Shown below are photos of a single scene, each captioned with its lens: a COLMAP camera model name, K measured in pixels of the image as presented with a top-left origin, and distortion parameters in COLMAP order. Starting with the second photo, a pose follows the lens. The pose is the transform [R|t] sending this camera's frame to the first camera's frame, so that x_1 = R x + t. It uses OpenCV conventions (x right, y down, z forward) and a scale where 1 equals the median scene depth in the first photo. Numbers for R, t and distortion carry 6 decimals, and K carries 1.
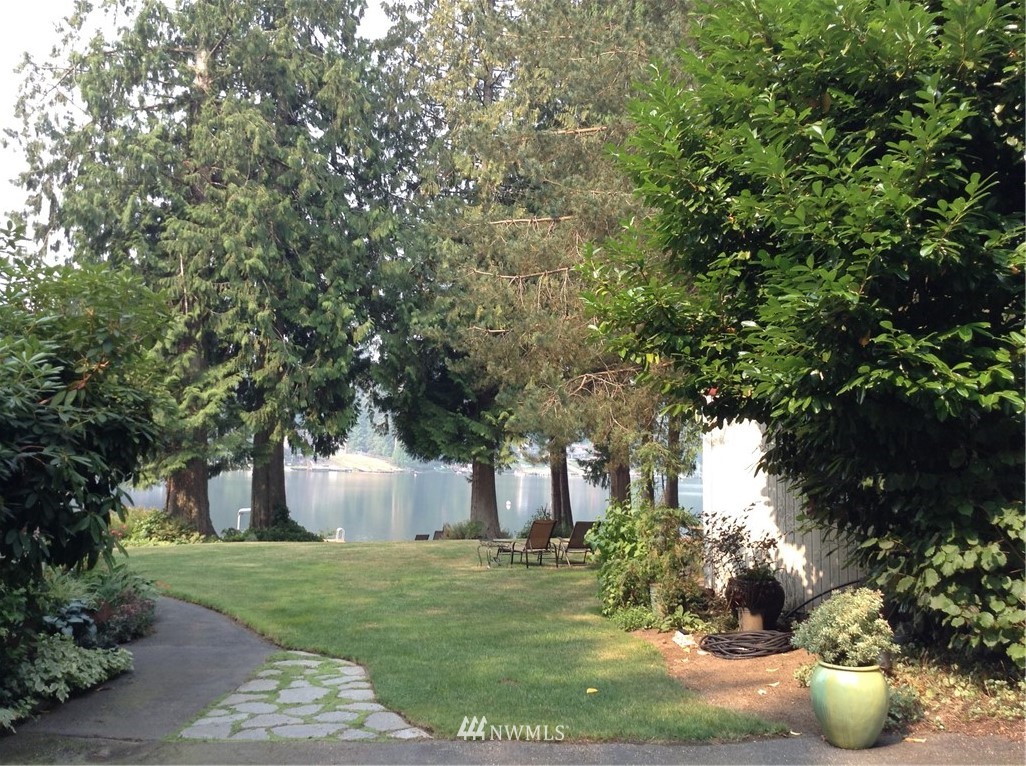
lens RADIAL K [[989.7, 0, 475.3], [0, 989.7, 358.0], [0, 0, 1]] dist [0.144044, 0.003545]
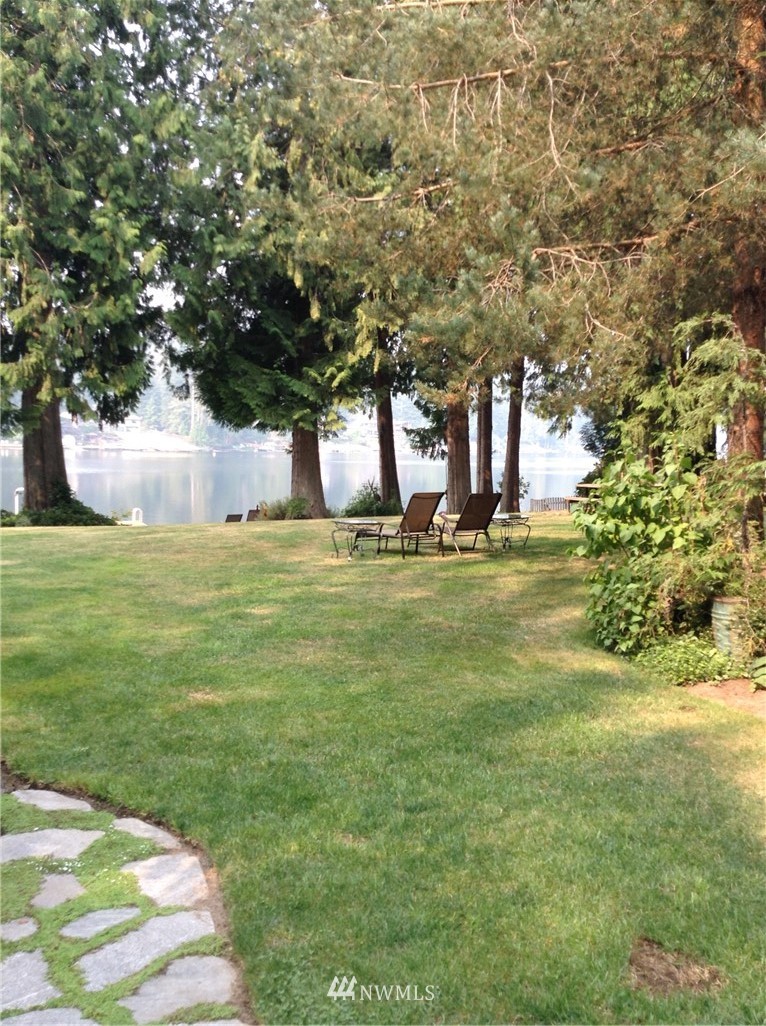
lens RADIAL K [[998.9, 0, 383.0], [0, 998.9, 513.0], [0, 0, 1]] dist [0.139707, -0.309473]
pose [[0.994163, -0.021321, 0.105759, -0.019628], [0.002293, 0.984233, 0.176865, 0.026278], [-0.107862, -0.175590, 0.978537, 0.156026]]
